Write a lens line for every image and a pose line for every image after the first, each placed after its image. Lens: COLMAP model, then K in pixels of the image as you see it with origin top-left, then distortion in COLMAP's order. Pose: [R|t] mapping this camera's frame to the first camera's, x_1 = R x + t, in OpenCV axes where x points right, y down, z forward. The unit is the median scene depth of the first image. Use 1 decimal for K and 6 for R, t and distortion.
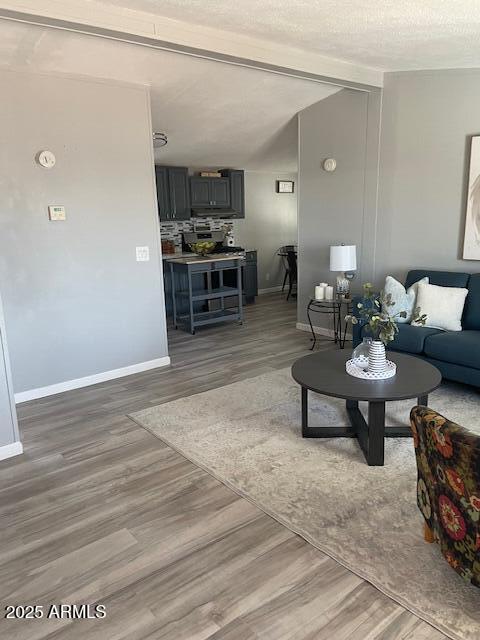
lens RADIAL K [[486.9, 0, 249.5], [0, 486.9, 319.1], [0, 0, 1]] dist [0.105688, -0.132403]
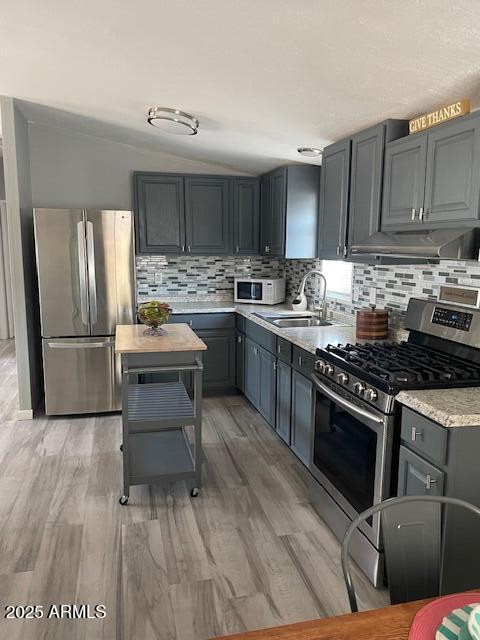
lens RADIAL K [[486.9, 0, 249.5], [0, 486.9, 319.1], [0, 0, 1]] dist [0.105688, -0.132403]
pose [[-0.428607, 0.156109, -0.889902, 0.481335], [-0.193879, 0.946123, 0.259351, -0.448313], [0.882444, 0.283693, -0.375249, 1.994015]]
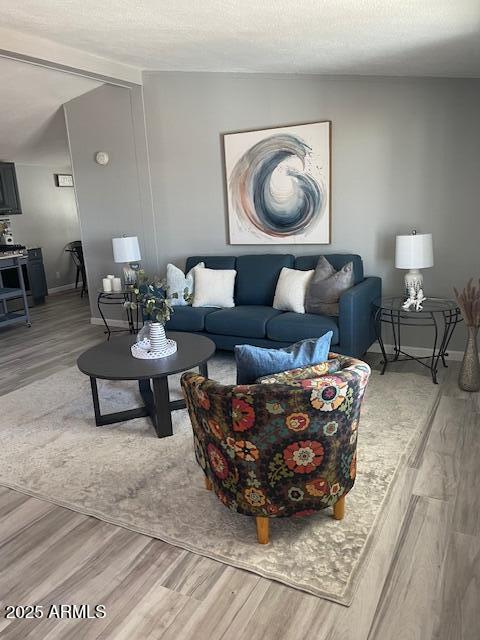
lens RADIAL K [[486.9, 0, 249.5], [0, 486.9, 319.1], [0, 0, 1]] dist [0.105688, -0.132403]
pose [[0.927470, -0.109765, 0.357424, 0.062382], [0.107440, 0.993860, 0.026422, 0.028257], [-0.358130, 0.013896, 0.933568, -0.068742]]
